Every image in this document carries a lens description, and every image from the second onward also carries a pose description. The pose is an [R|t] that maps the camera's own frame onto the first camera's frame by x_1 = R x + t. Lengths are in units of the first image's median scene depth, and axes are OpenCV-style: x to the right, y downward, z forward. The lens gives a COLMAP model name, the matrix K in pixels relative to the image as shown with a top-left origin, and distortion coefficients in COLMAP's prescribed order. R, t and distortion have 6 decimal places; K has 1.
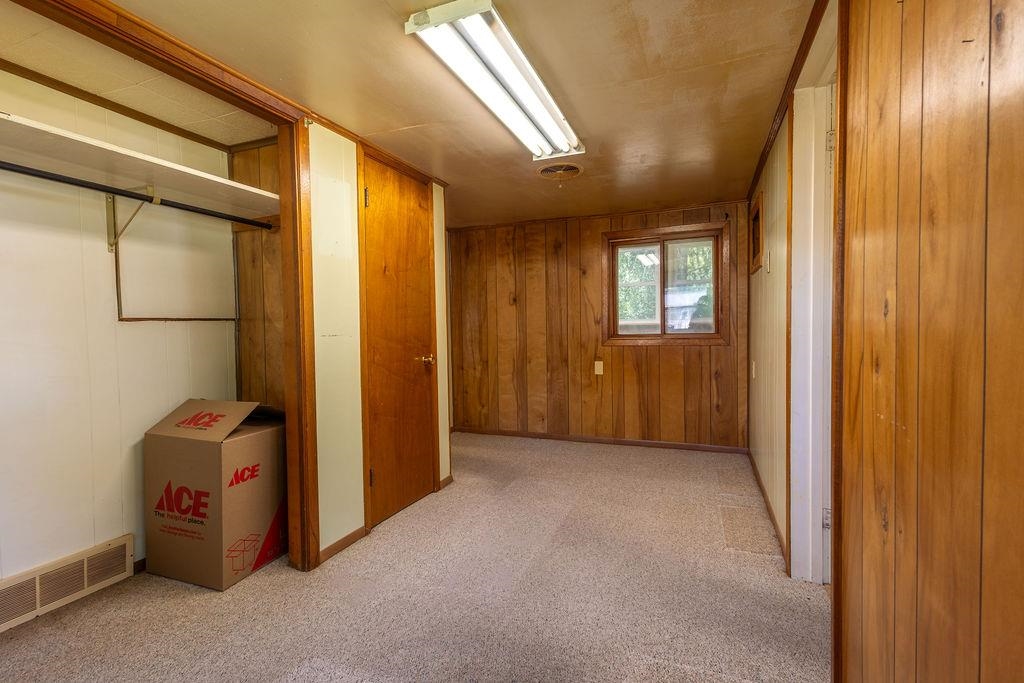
lens RADIAL K [[472.7, 0, 512.0], [0, 472.7, 341.5], [0, 0, 1]] dist [0.000216, 0.000039]
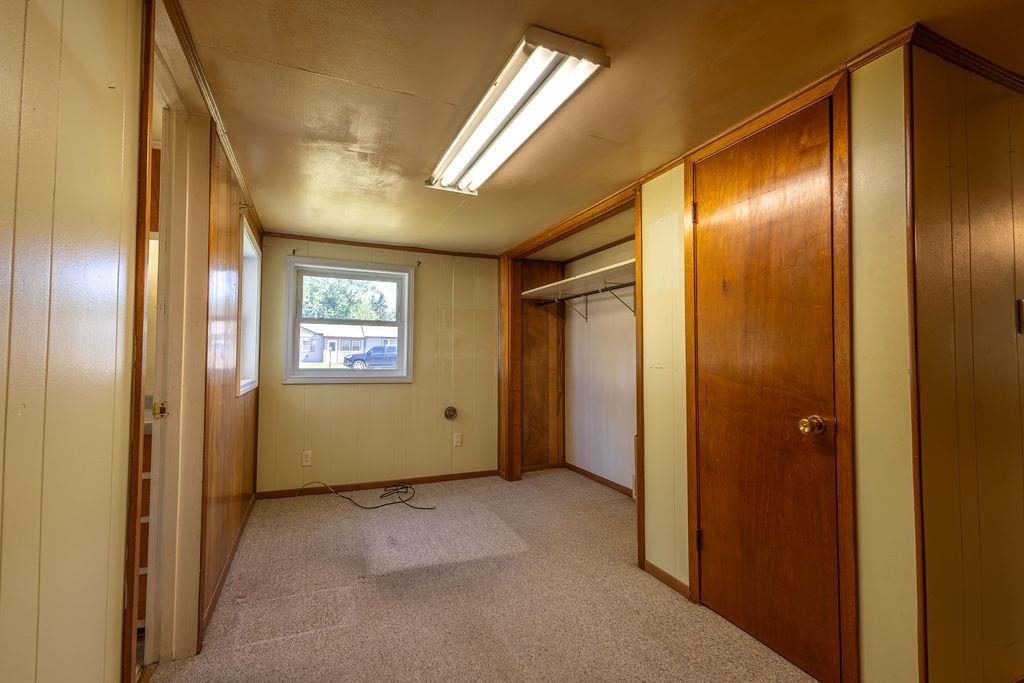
lens RADIAL K [[472.7, 0, 512.0], [0, 472.7, 341.5], [0, 0, 1]] dist [0.000216, 0.000039]
pose [[-0.709462, -0.010299, -0.704668, 0.555283], [-0.016137, 0.999868, 0.001634, -0.063794], [0.704559, 0.012530, -0.709535, 1.415377]]
